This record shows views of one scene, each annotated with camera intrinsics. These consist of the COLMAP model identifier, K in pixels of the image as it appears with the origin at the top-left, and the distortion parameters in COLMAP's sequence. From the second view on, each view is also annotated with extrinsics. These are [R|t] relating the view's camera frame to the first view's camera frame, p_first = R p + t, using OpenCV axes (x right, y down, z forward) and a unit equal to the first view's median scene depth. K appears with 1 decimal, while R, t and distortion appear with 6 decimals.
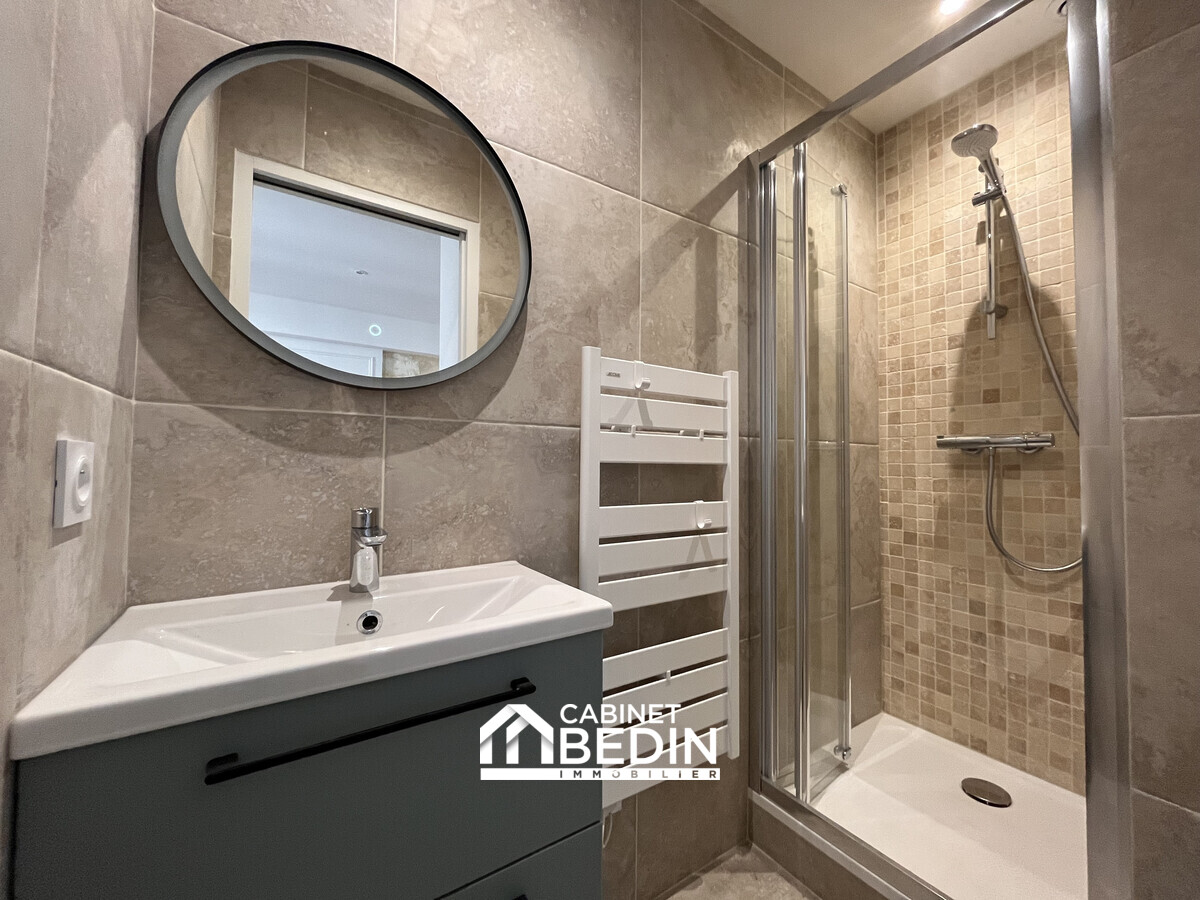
lens RADIAL K [[482.6, 0, 601.8], [0, 482.6, 448.5], [0, 0, 1]] dist [-0.002921, -0.000823]
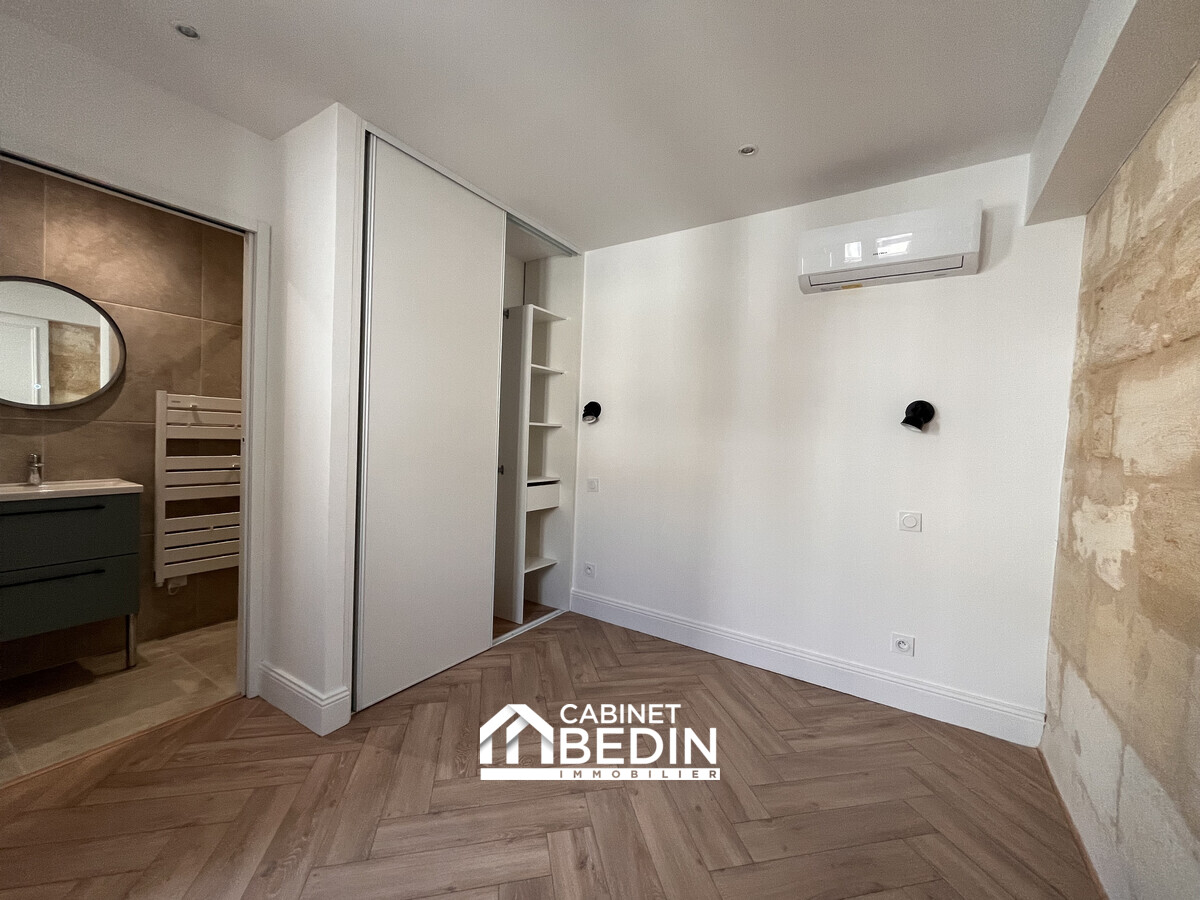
lens RADIAL K [[482.6, 0, 601.6], [0, 482.6, 448.9], [0, 0, 1]] dist [-0.002921, -0.000823]
pose [[0.912164, 0.010495, 0.409690, 0.991342], [-0.036718, 0.997745, 0.056192, -0.134182], [-0.408176, -0.066299, 0.910493, -2.077949]]
